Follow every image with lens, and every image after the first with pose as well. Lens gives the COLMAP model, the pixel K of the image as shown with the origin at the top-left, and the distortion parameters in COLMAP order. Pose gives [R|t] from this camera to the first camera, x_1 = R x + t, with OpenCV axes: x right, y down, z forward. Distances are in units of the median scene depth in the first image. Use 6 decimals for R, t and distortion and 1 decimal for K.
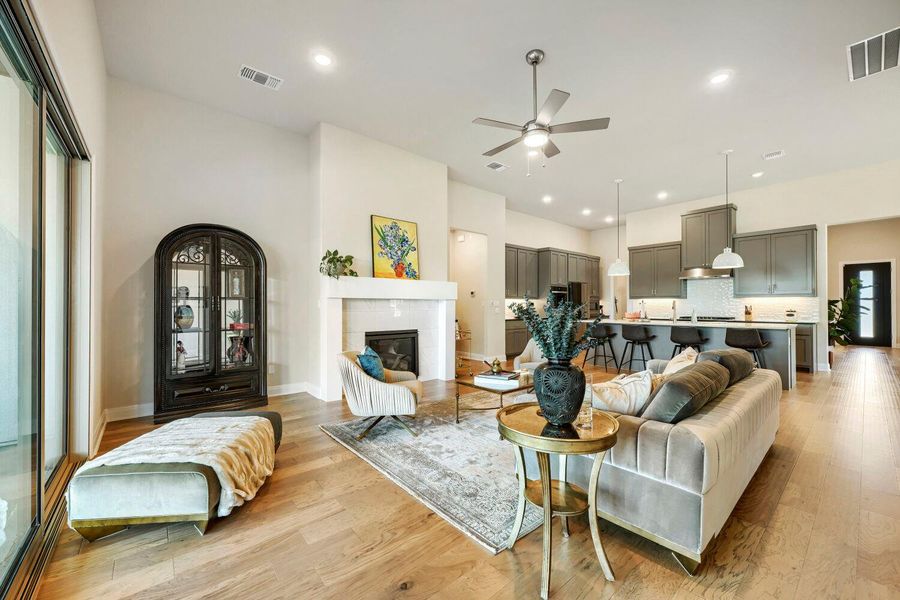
lens RADIAL K [[357.4, 0, 448.1], [0, 357.4, 304.7], [0, 0, 1]] dist [-0.007675, 0.000477]
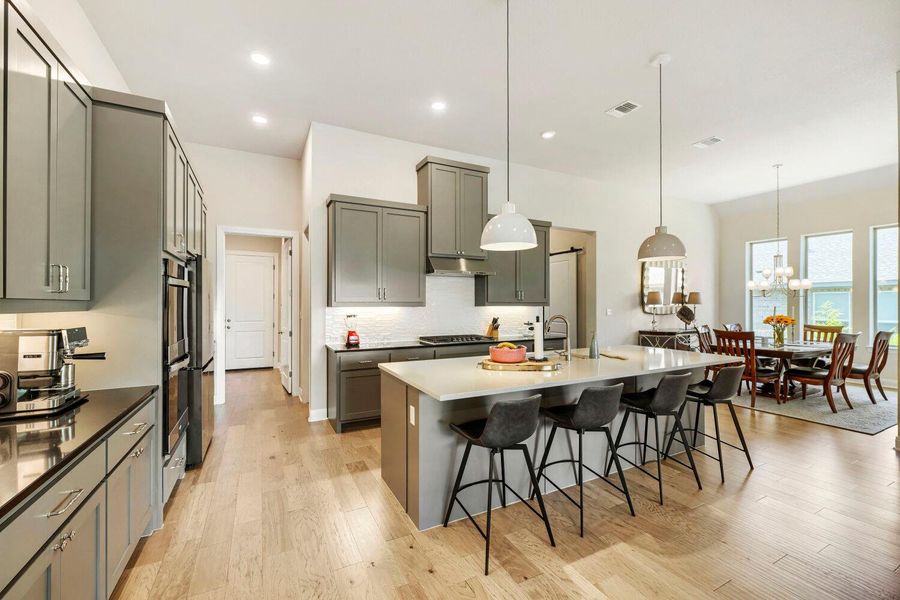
lens RADIAL K [[357.4, 0, 448.1], [0, 357.4, 302.2], [0, 0, 1]] dist [-0.007675, 0.000477]
pose [[0.247561, 0.007310, 0.968845, 0.116371], [-0.009916, 0.999938, -0.005011, -0.023600], [-0.968822, -0.008367, 0.247618, 0.878539]]
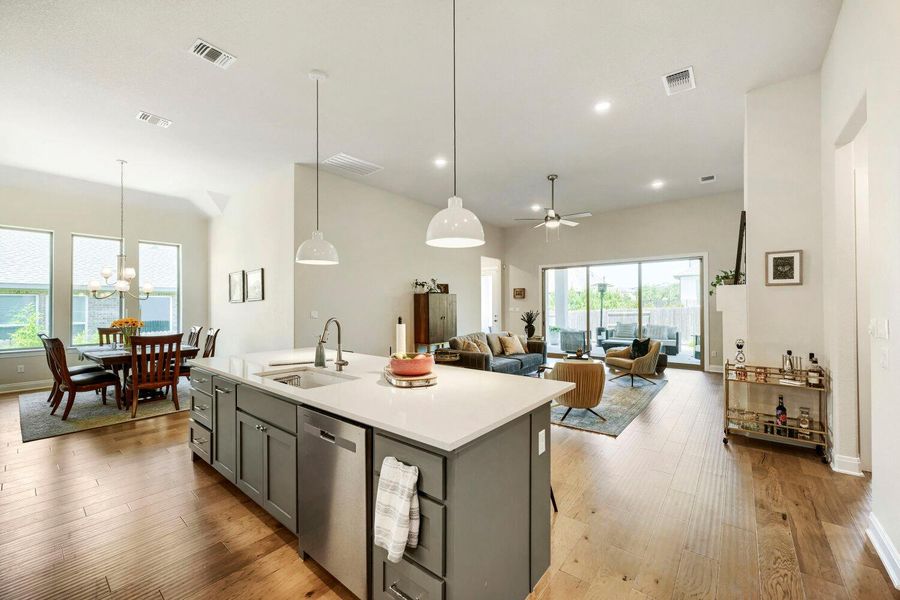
lens RADIAL K [[357.4, 0, 440.4], [0, 357.4, 300.7], [0, 0, 1]] dist [-0.007675, 0.000477]
pose [[-0.984595, 0.006900, -0.174715, 0.407023], [0.010863, 0.999705, -0.021734, -0.020606], [0.174513, -0.023297, -0.984379, 1.120783]]
